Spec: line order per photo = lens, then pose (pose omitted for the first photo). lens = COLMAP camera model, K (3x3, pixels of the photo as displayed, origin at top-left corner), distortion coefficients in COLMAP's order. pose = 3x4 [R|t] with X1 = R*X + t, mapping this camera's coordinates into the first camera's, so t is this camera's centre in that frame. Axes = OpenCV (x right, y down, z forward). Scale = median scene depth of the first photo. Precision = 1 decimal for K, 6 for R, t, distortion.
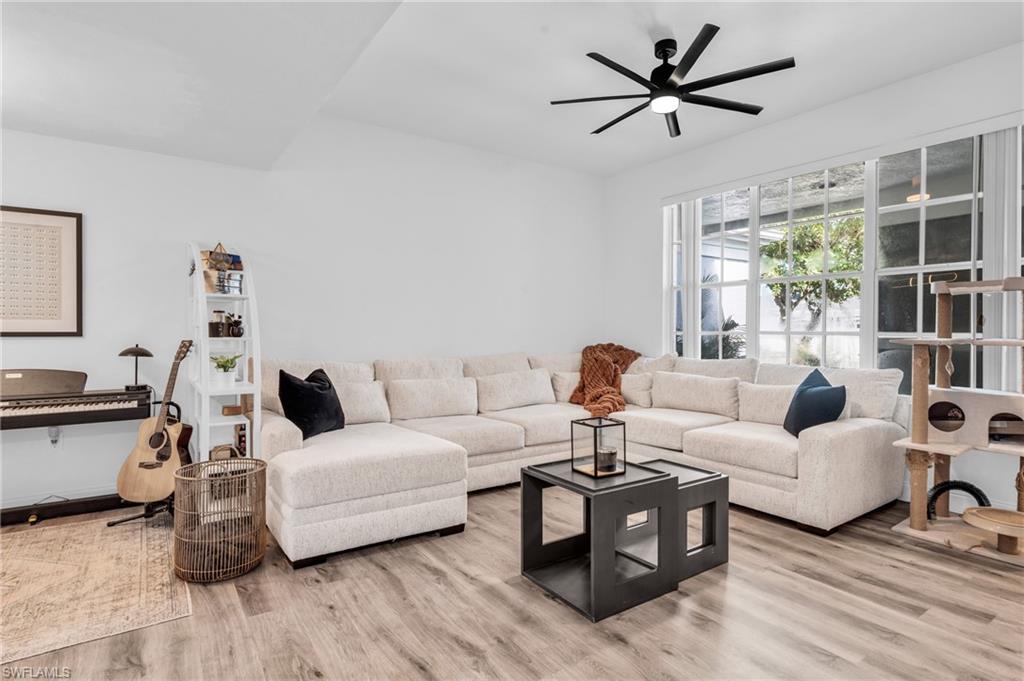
lens RADIAL K [[539.3, 0, 518.0], [0, 539.3, 334.8], [0, 0, 1]] dist [-0.005914, 0.002435]
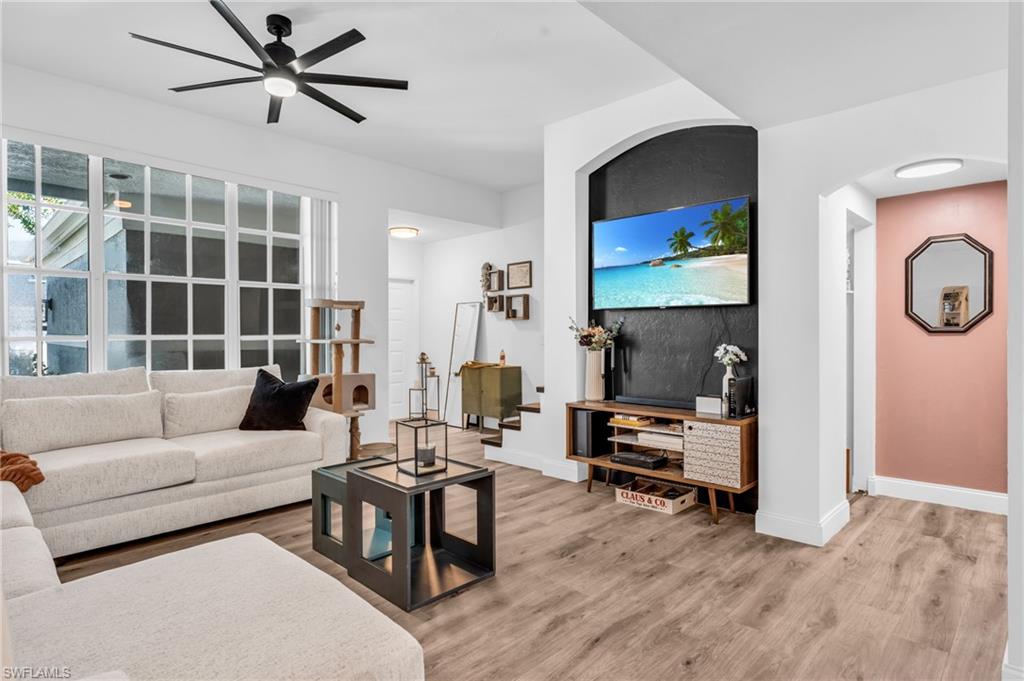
lens RADIAL K [[539.3, 0, 521.6], [0, 539.3, 337.8], [0, 0, 1]] dist [-0.005914, 0.002435]
pose [[-0.207650, -0.012059, 0.978129, -0.966723], [0.010524, 0.999839, 0.014561, -0.016373], [-0.978146, 0.013317, -0.207490, 1.086102]]
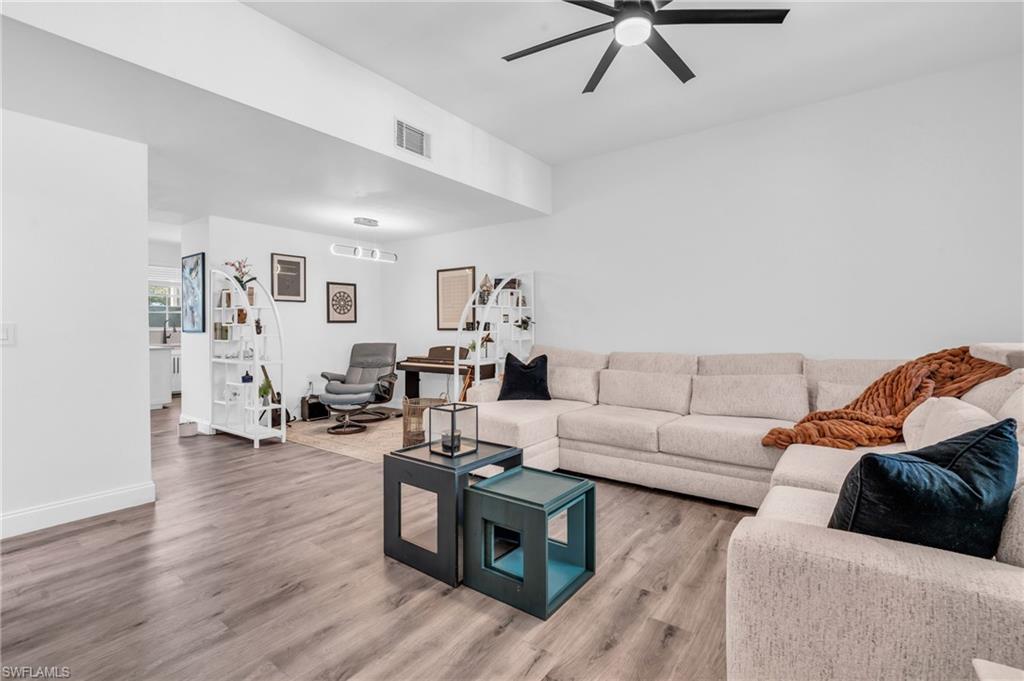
lens RADIAL K [[459.9, 0, 500.0], [0, 459.9, 328.5], [0, 0, 1]] dist [-0.009550, 0.000189]
pose [[0.299588, -0.009545, -0.954021, 1.154409], [-0.004654, 0.999923, -0.011466, 0.011791], [0.954057, 0.007875, 0.299520, 0.853086]]
